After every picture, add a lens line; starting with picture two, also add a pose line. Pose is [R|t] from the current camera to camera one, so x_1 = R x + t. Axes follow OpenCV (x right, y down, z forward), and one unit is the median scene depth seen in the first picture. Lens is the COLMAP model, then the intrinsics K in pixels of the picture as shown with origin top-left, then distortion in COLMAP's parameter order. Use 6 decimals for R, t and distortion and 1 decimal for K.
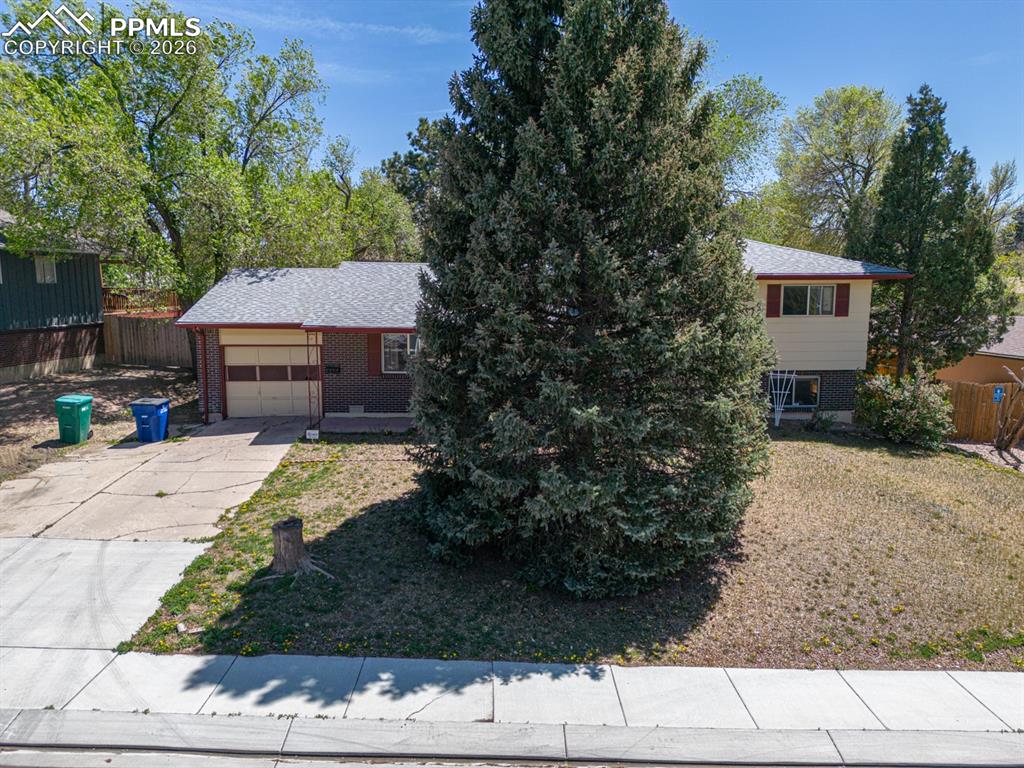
lens RADIAL K [[718.0, 0, 516.7], [0, 718.0, 382.3], [0, 0, 1]] dist [0.050339, -0.043261]
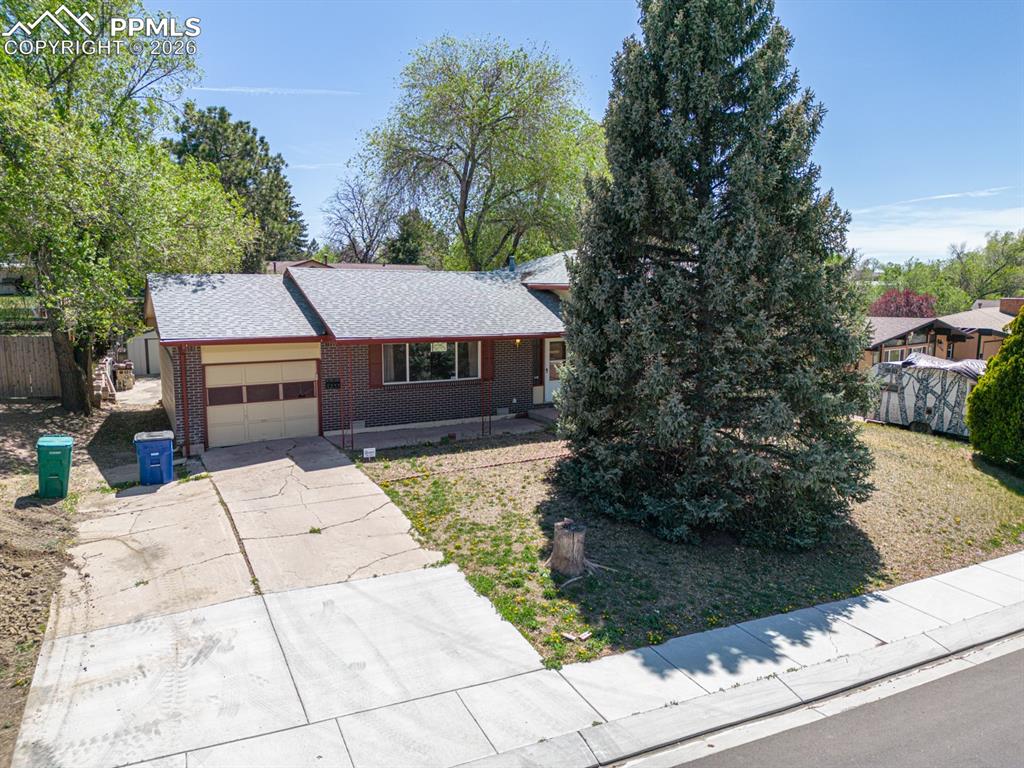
lens RADIAL K [[718.0, 0, 516.7], [0, 718.0, 382.3], [0, 0, 1]] dist [0.050339, -0.043261]
pose [[0.896525, -0.067451, 0.437828, -0.710993], [0.067711, 0.997592, 0.015036, -0.028590], [-0.437788, 0.016165, 0.898933, 0.086901]]
